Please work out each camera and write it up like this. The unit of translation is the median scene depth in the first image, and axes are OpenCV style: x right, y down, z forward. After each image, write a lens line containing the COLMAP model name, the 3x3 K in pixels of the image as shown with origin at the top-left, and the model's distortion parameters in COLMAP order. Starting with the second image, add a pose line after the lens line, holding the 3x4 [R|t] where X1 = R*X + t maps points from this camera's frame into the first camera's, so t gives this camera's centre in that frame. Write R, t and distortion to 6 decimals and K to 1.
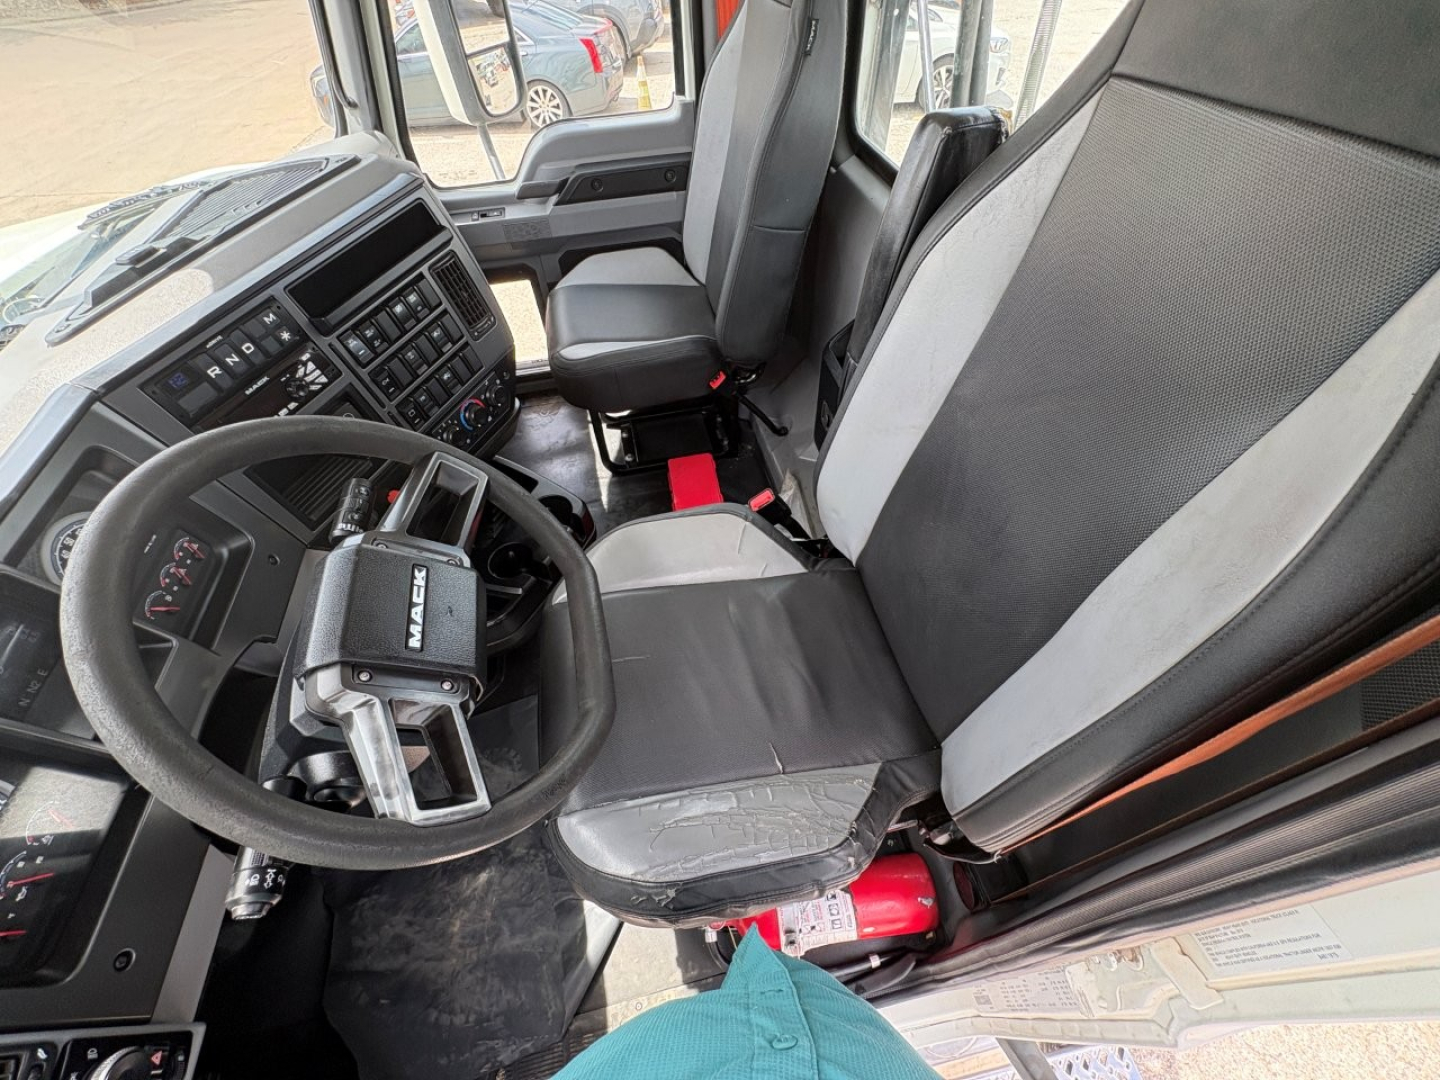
lens RADIAL K [[576.5, 0, 720.0], [0, 576.5, 540.0], [0, 0, 1]] dist [0.001117, 0.000063]
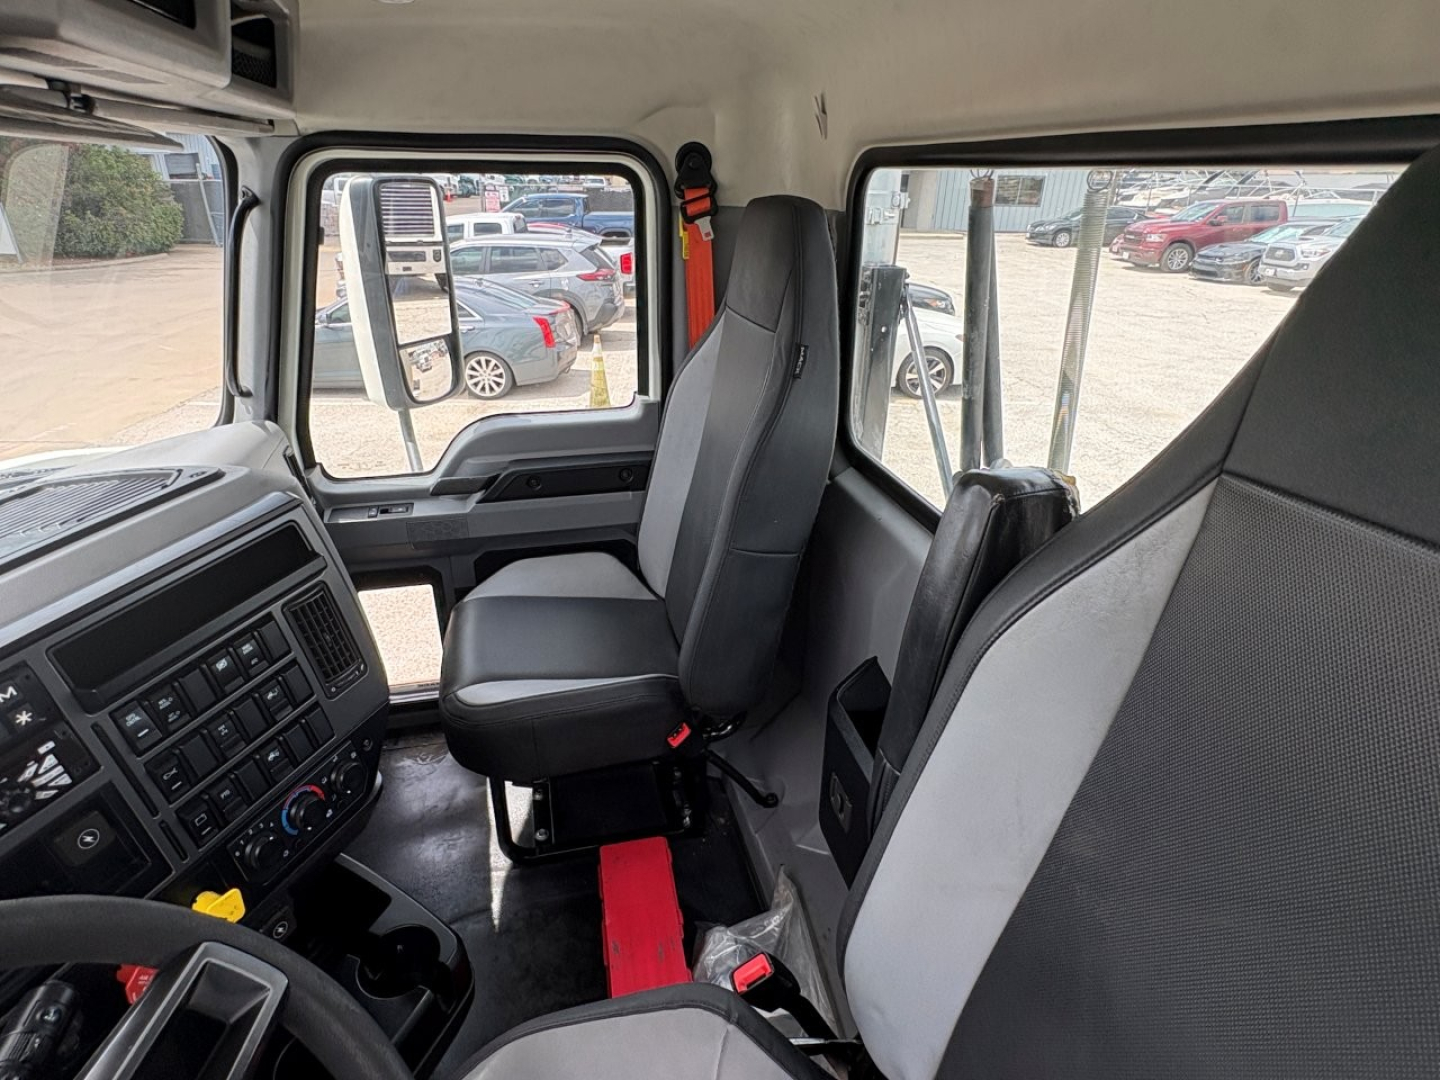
lens RADIAL K [[771.6, 0, 711.8], [0, 771.6, 540.2], [0, 0, 1]] dist [-0.000501, 0.000774]
pose [[0.998564, 0.027367, 0.046051, -0.013444], [-0.005347, 0.906280, -0.422644, -0.089982], [-0.053302, 0.421791, 0.905125, 0.046472]]
